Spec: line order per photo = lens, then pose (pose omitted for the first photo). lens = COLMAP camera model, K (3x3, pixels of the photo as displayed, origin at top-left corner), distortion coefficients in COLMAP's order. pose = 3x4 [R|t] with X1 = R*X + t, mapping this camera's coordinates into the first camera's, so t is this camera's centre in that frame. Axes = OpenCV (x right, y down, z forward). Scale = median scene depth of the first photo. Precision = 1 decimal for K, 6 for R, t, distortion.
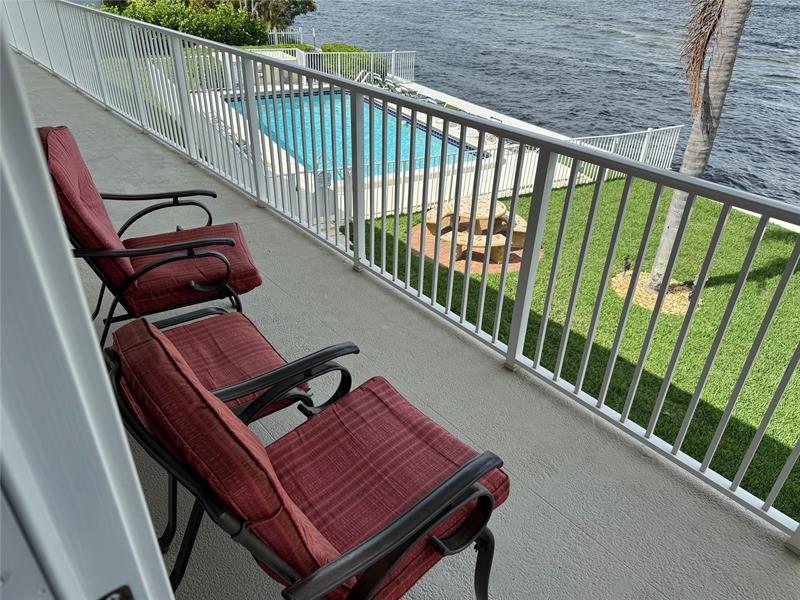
lens RADIAL K [[565.8, 0, 399.5], [0, 565.8, 297.1], [0, 0, 1]] dist [0.025178, -0.006220]
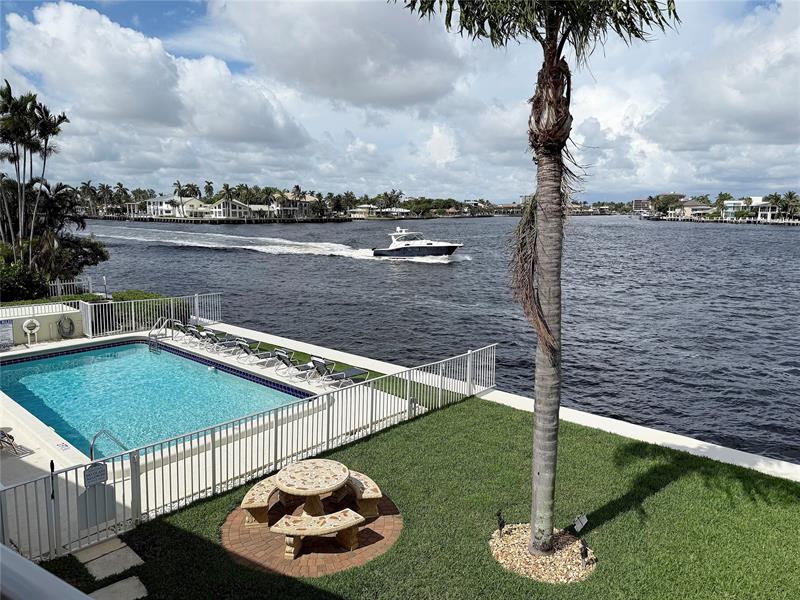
lens RADIAL K [[565.8, 0, 398.6], [0, 565.8, 300.5], [0, 0, 1]] dist [0.025178, -0.006220]
pose [[0.945512, -0.077100, 0.316326, 0.012854], [0.187364, 0.923412, -0.334970, -0.067359], [-0.266273, 0.375987, 0.887543, 0.115863]]
